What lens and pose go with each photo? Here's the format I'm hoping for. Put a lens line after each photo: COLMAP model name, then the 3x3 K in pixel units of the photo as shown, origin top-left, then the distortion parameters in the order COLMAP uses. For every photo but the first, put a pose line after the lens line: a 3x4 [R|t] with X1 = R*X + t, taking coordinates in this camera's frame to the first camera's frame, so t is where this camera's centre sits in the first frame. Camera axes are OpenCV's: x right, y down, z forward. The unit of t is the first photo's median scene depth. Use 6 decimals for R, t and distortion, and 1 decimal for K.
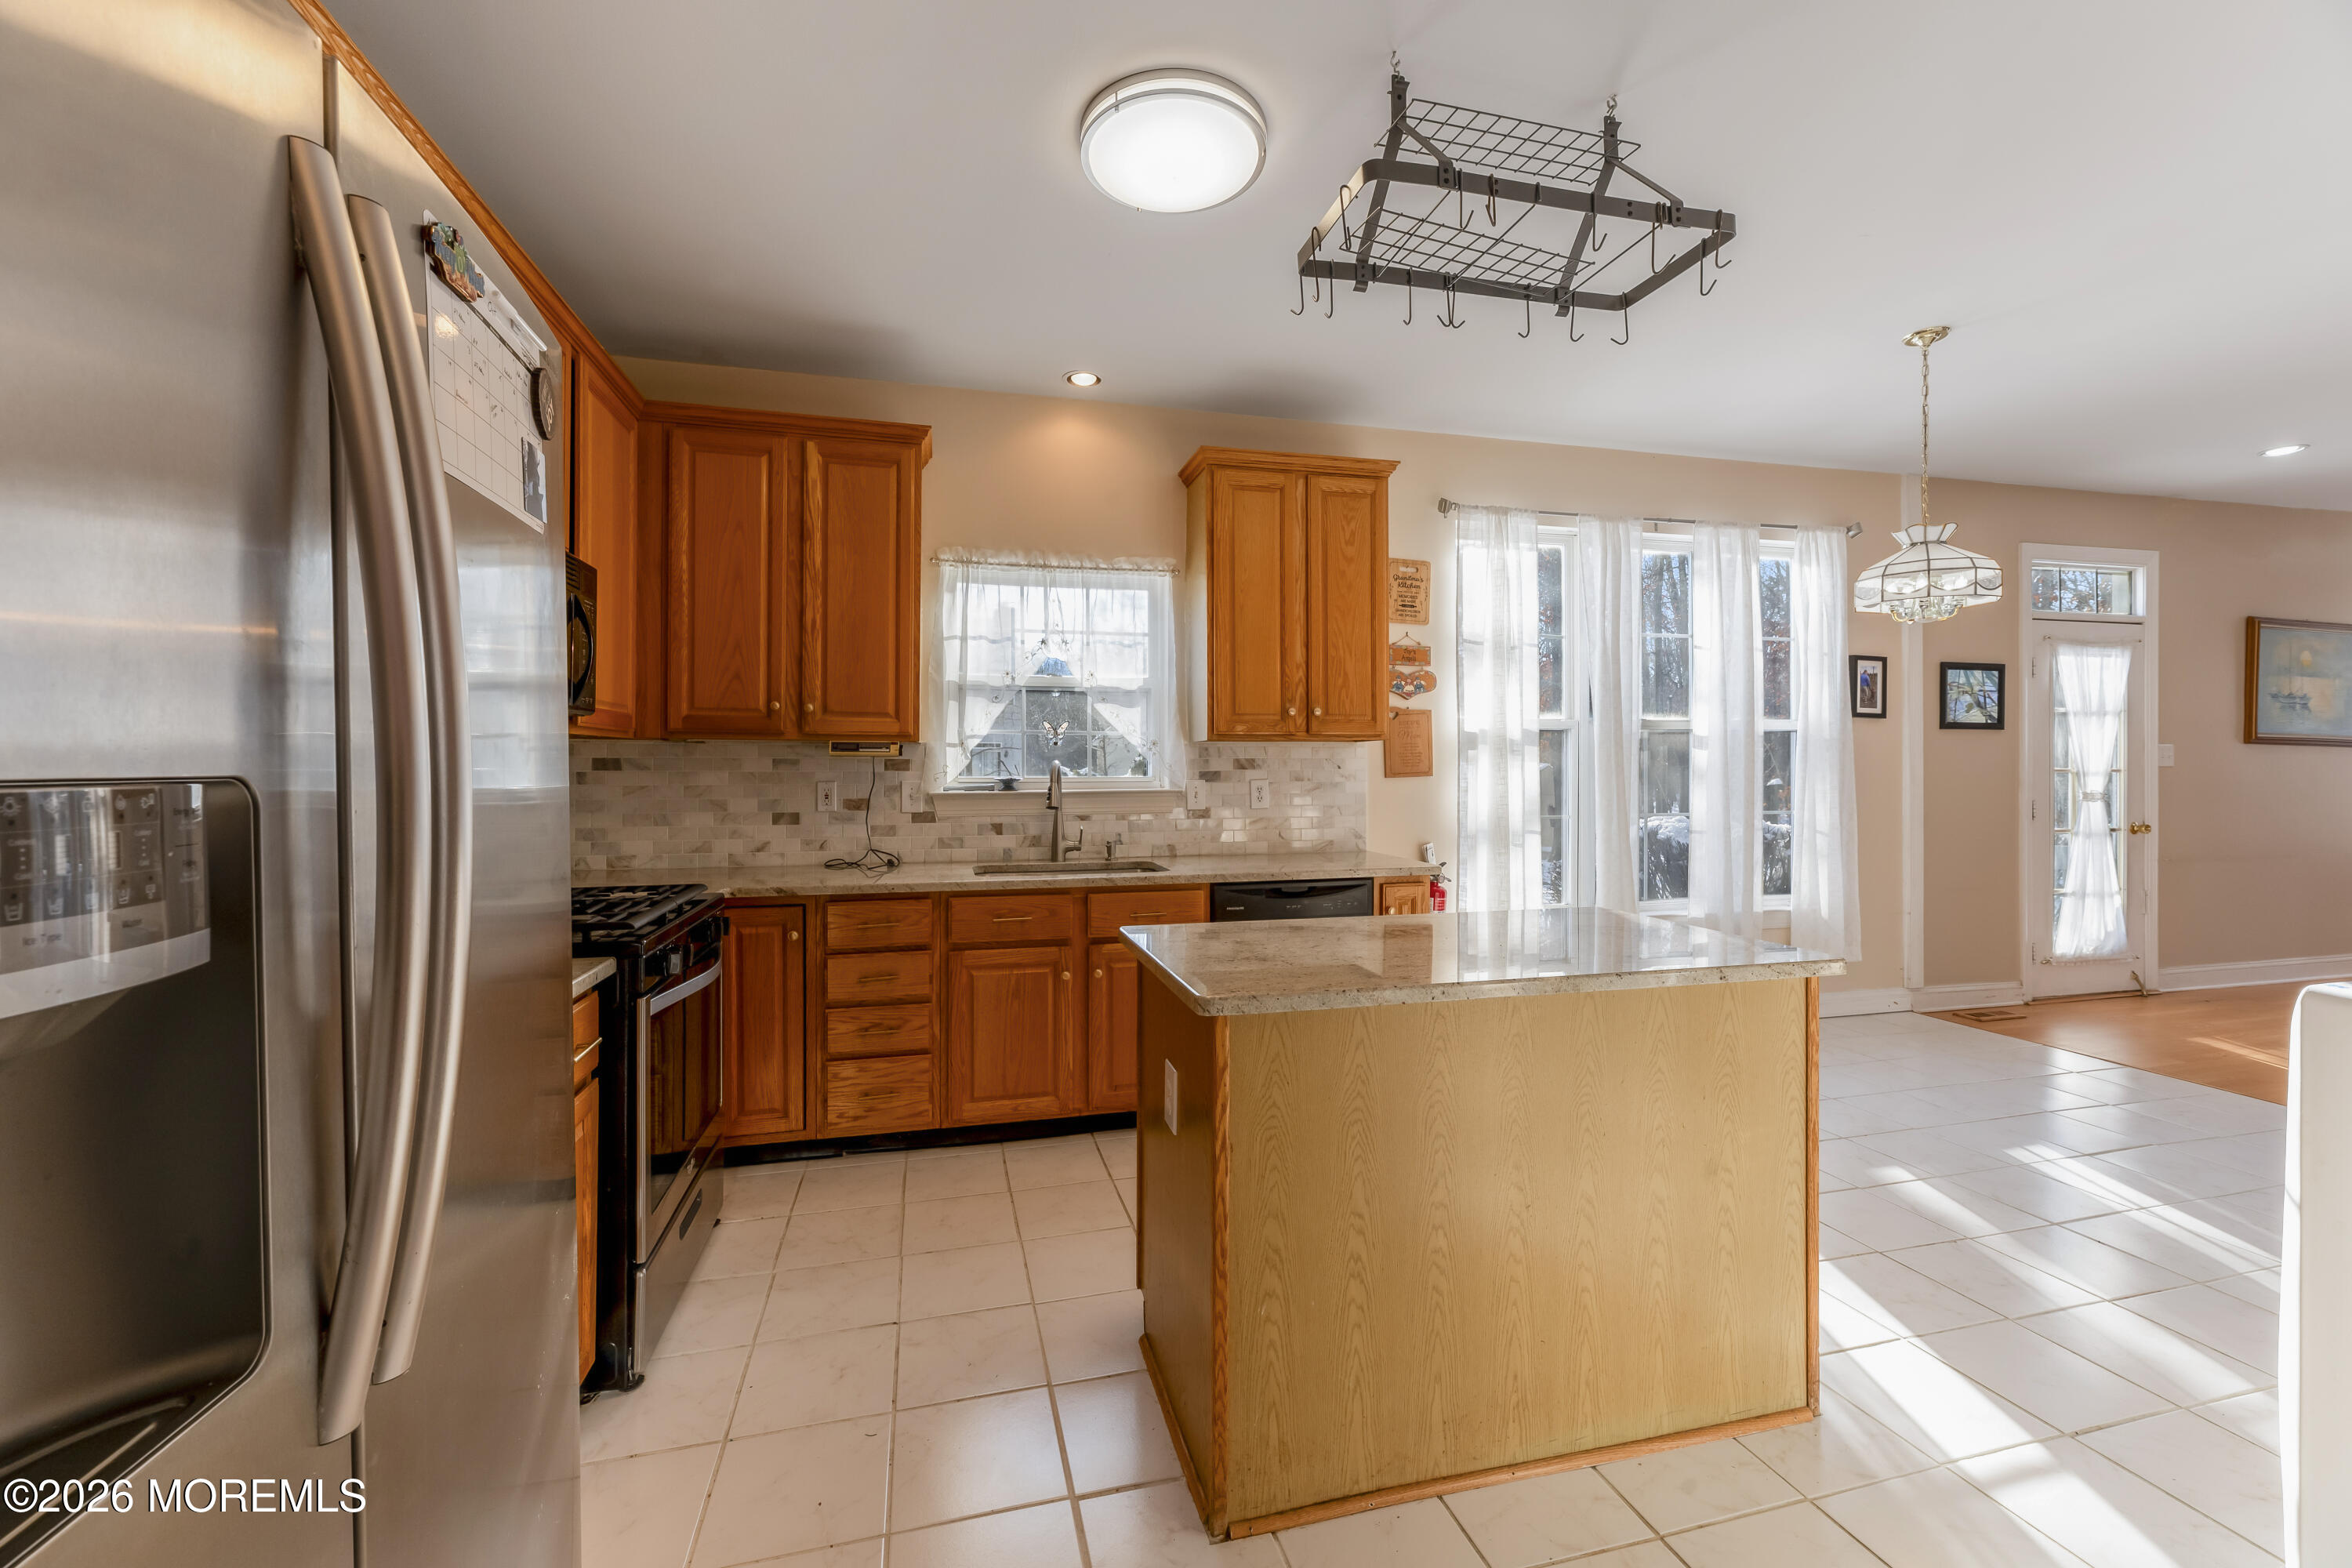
lens RADIAL K [[938.1, 0, 1167.0], [0, 938.1, 782.0], [0, 0, 1]] dist [0.001751, -0.000041]
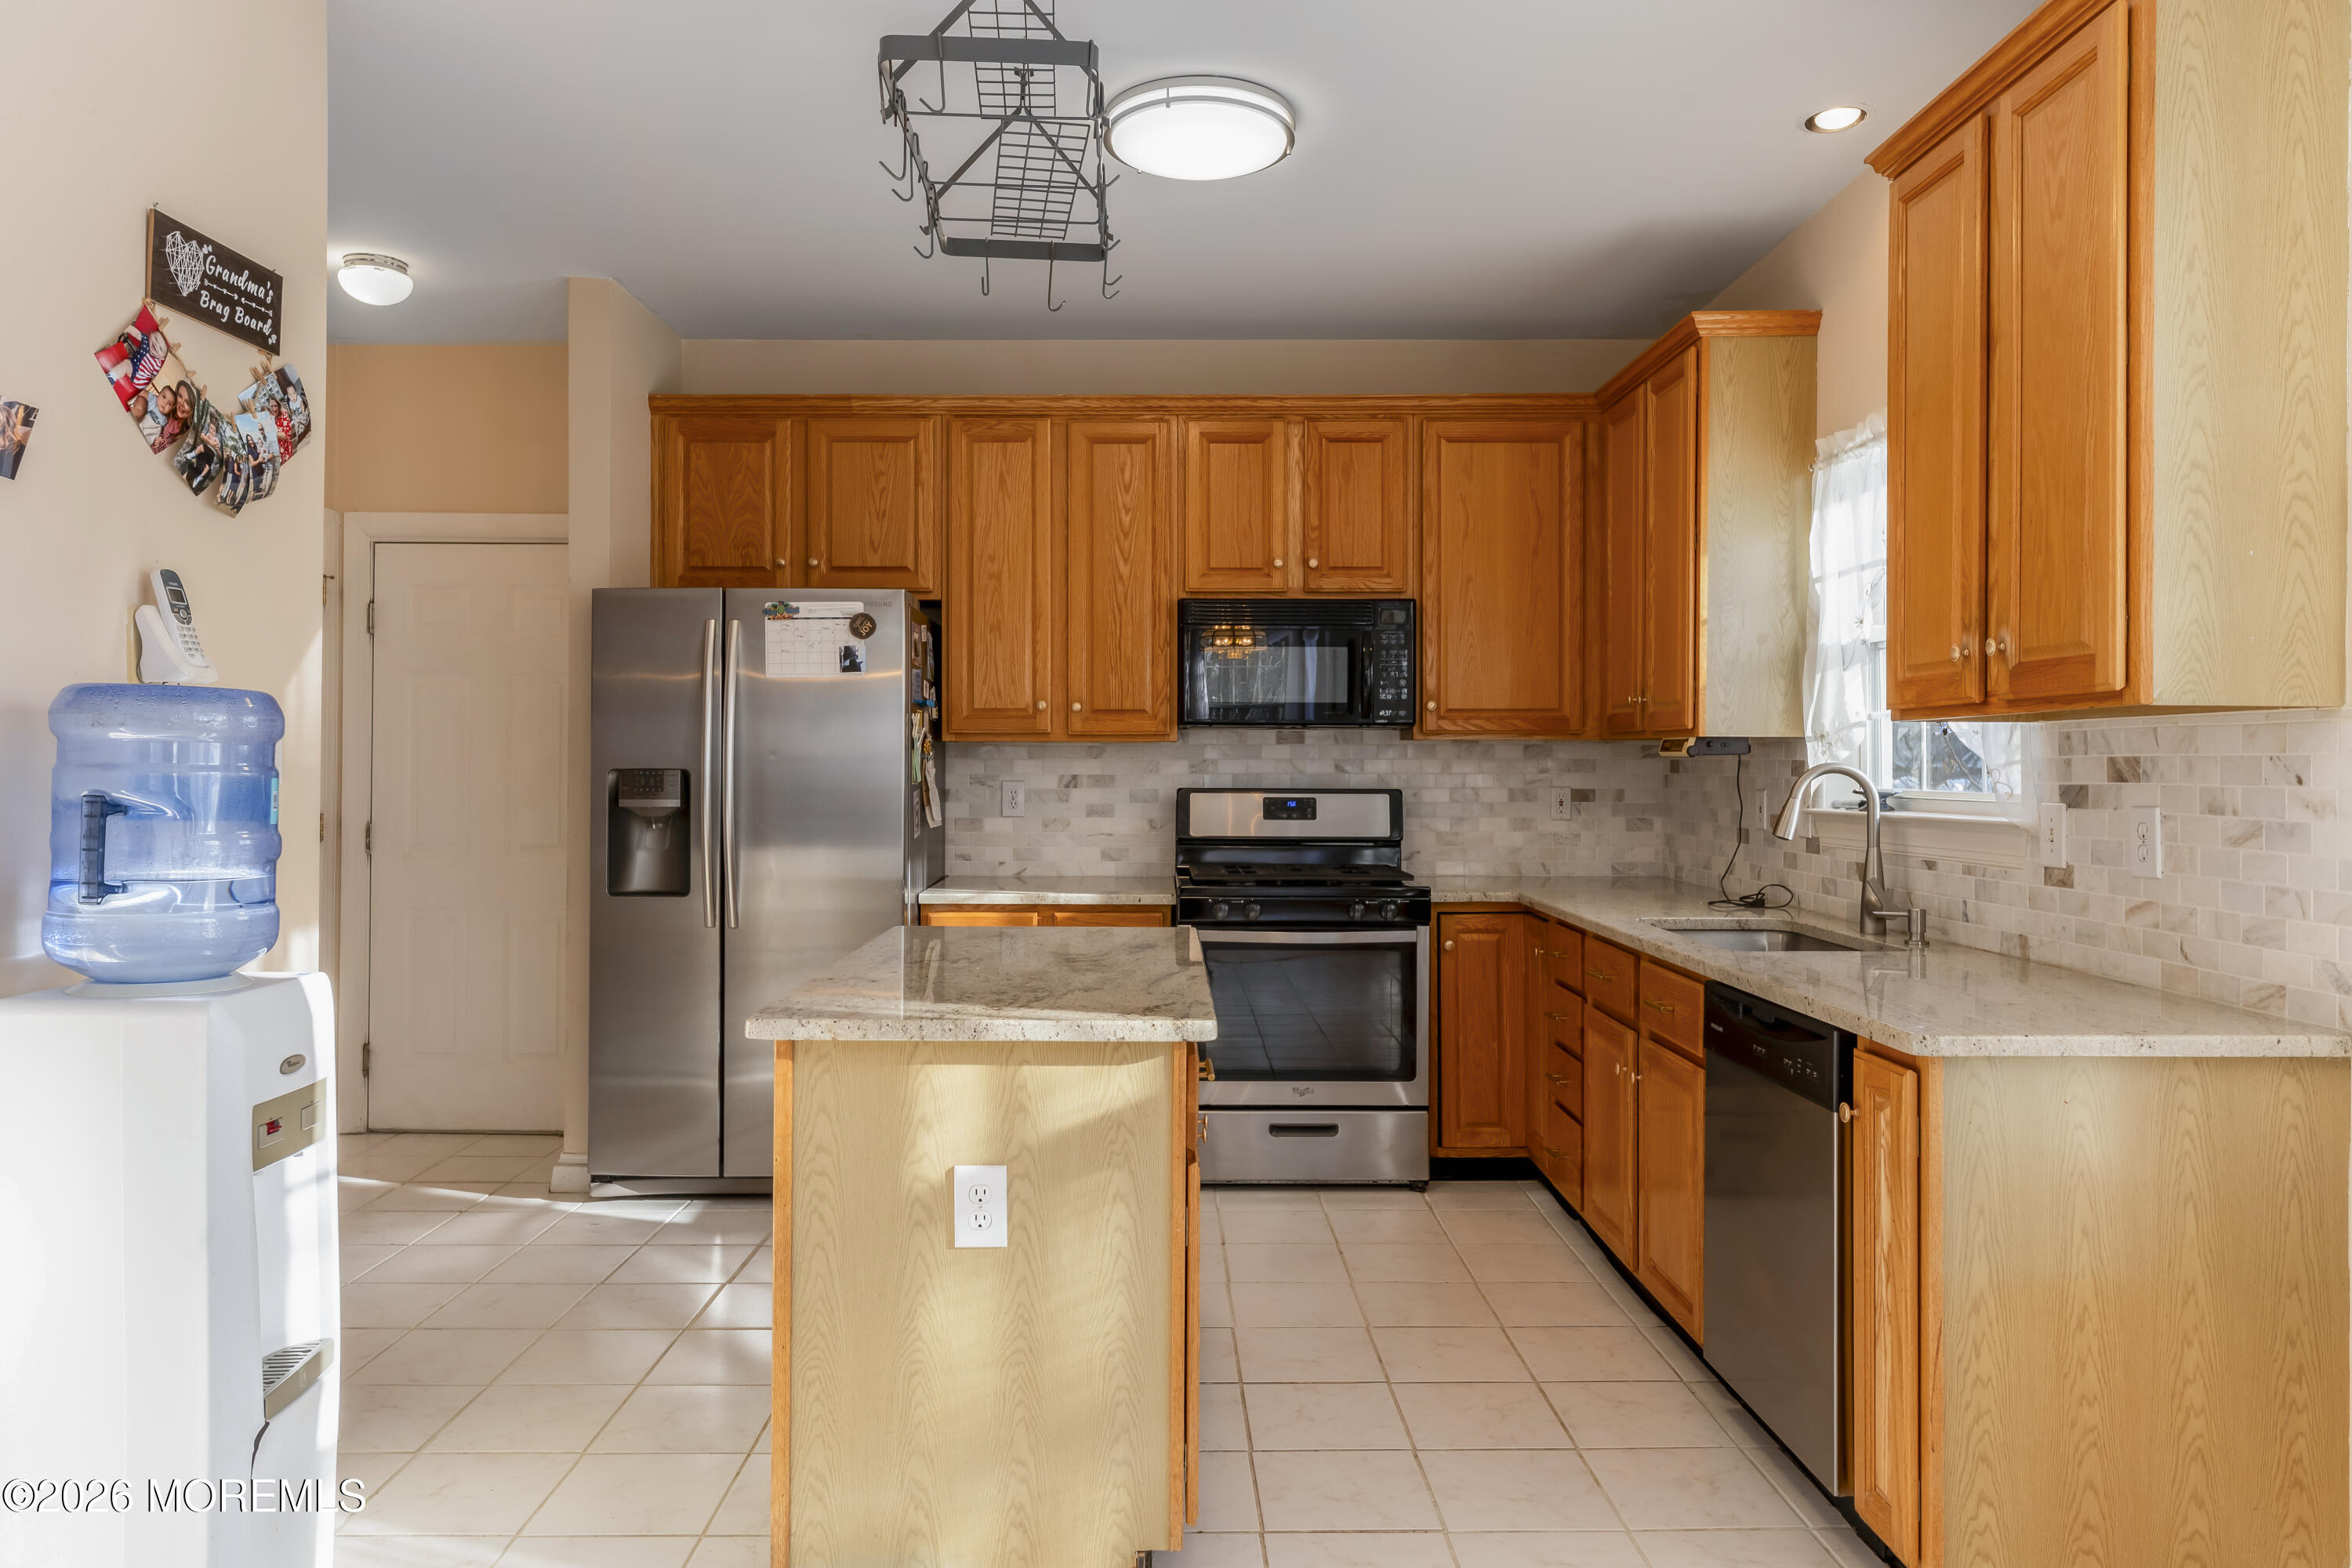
lens RADIAL K [[1527.5, 0, 1168.7], [0, 1527.5, 754.6], [0, 0, 1]] dist [0.000666, -0.000821]
pose [[-0.232083, -0.002973, -0.972692, 0.707478], [-0.010698, 0.999943, -0.000503, -0.017417], [0.972637, 0.010289, -0.232101, 0.610952]]
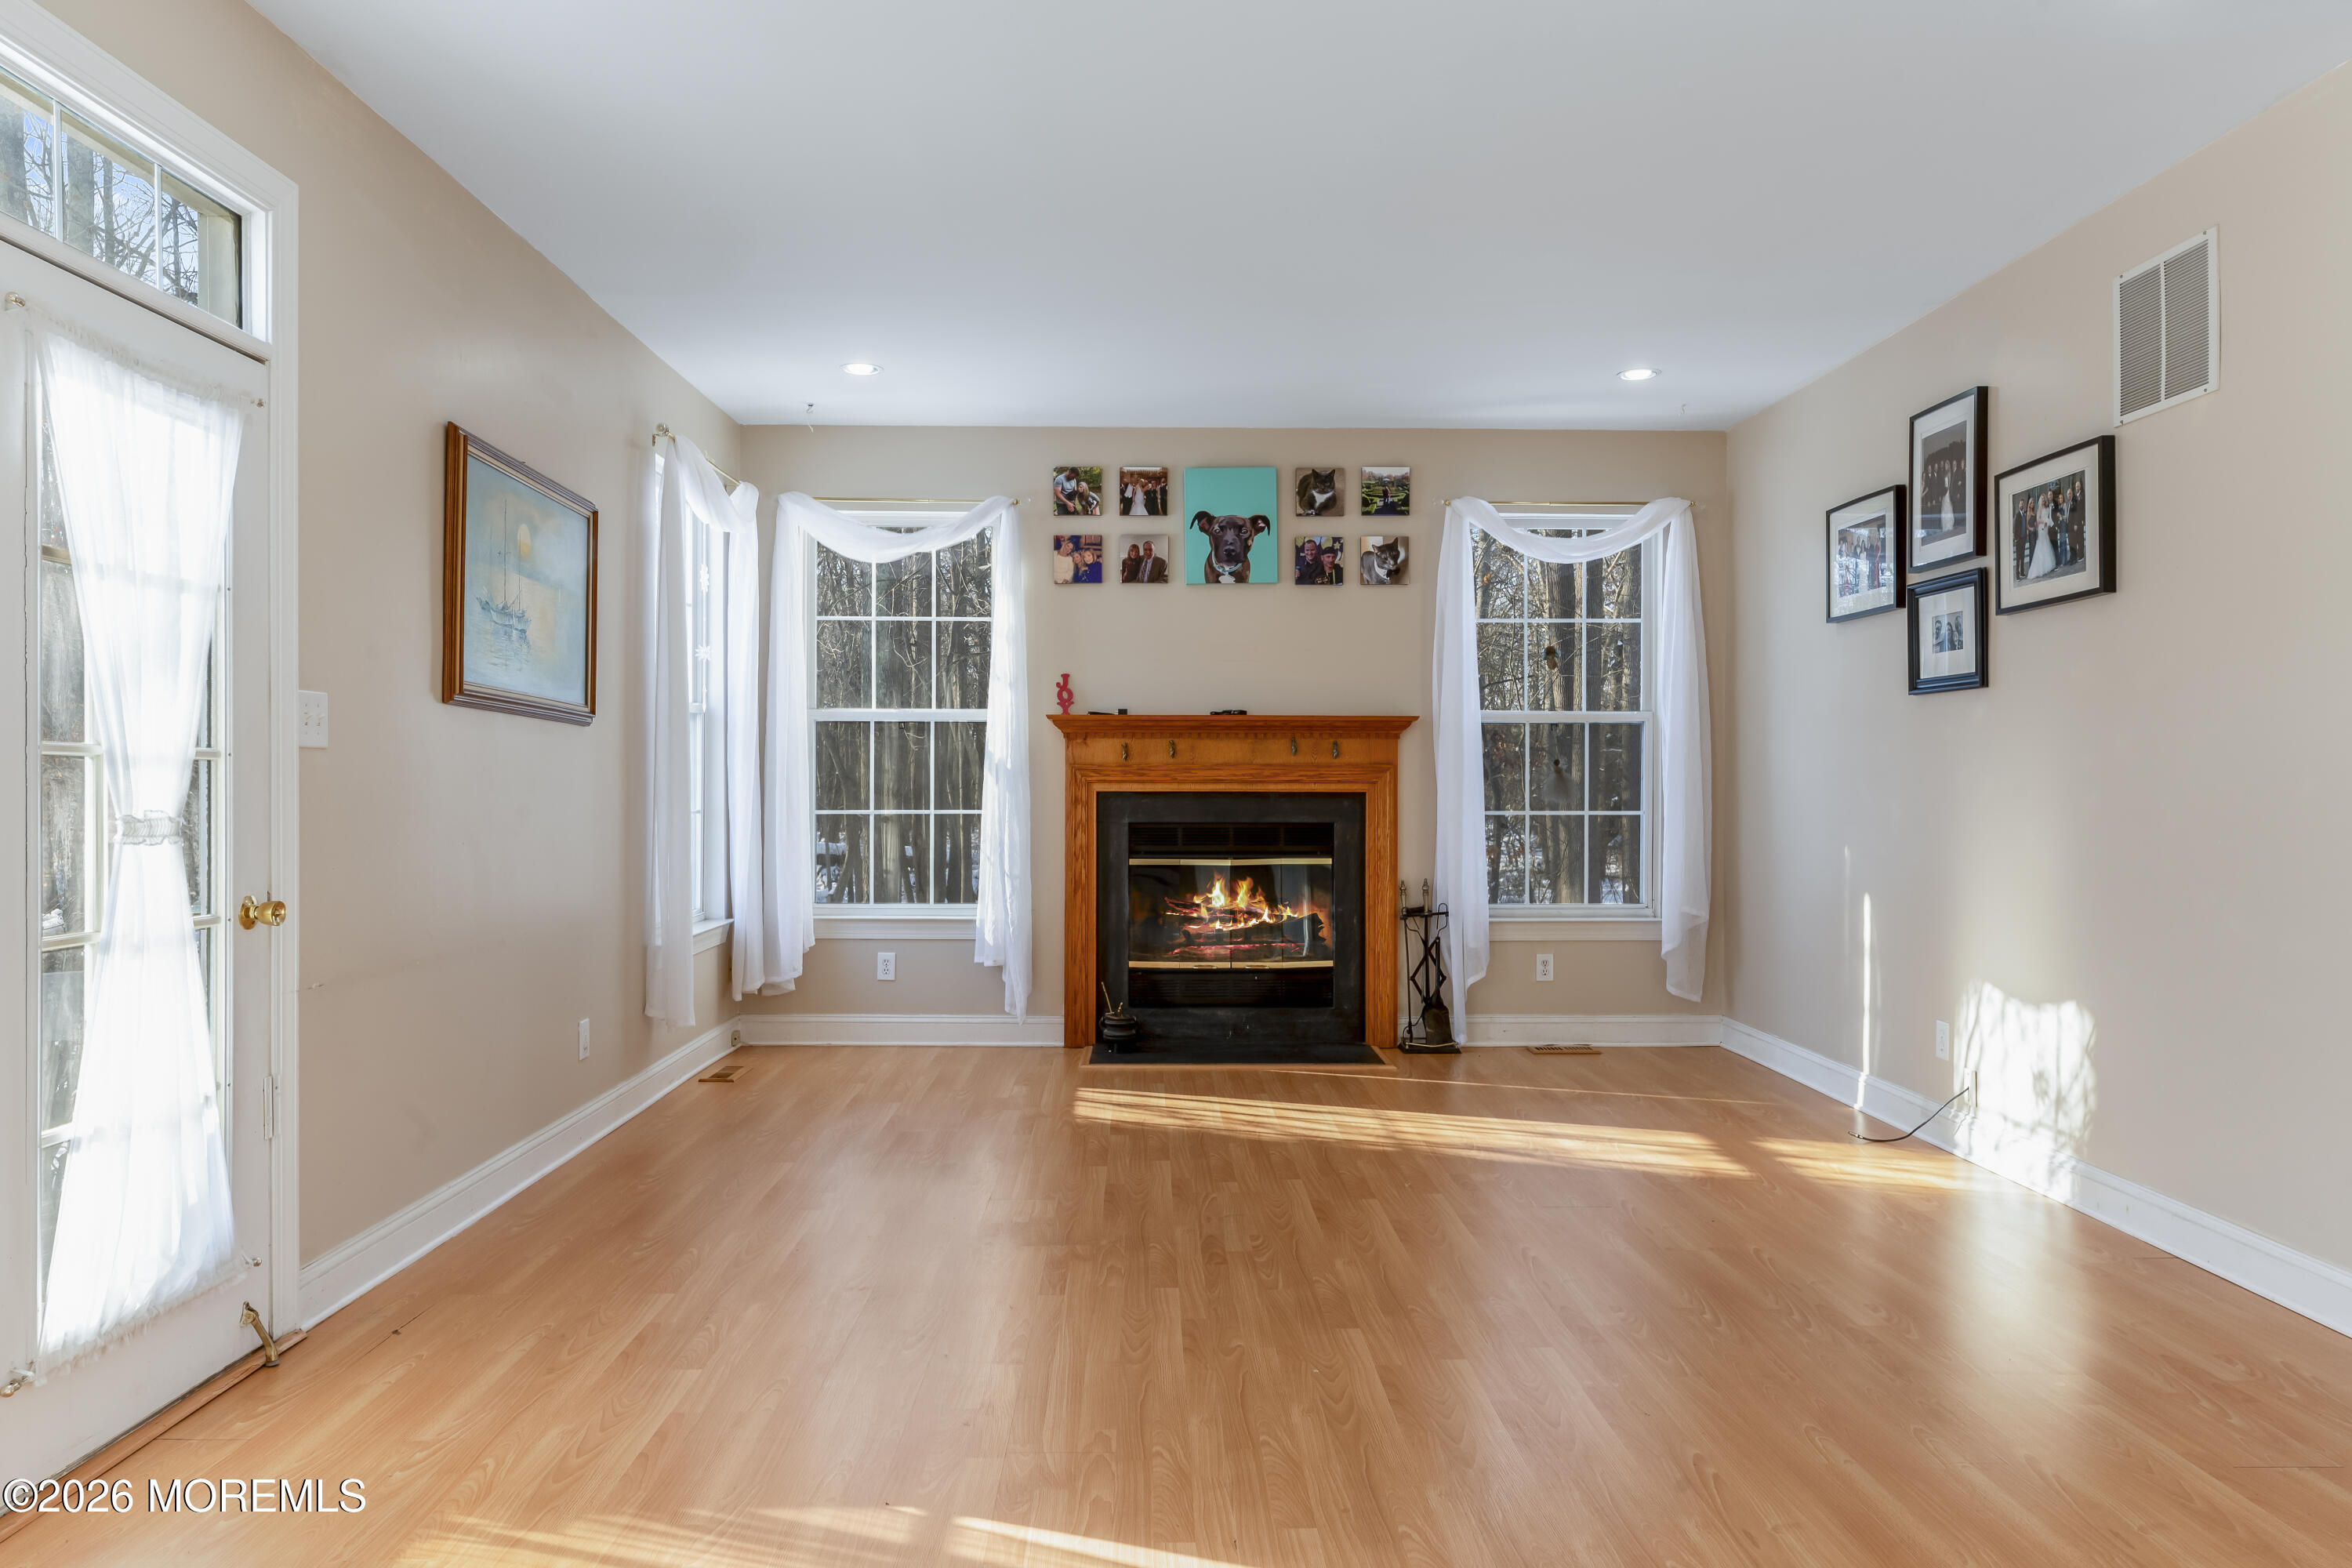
lens RADIAL K [[1548.0, 0, 1176.0], [0, 1548.0, 784.0], [0, 0, 1]] dist [0.000872, -0.000719]
pose [[0.219926, 0.004144, 0.975508, 0.558547], [0.004718, 0.999975, -0.005312, 0.004019], [-0.975505, 0.005771, 0.219901, 0.553130]]
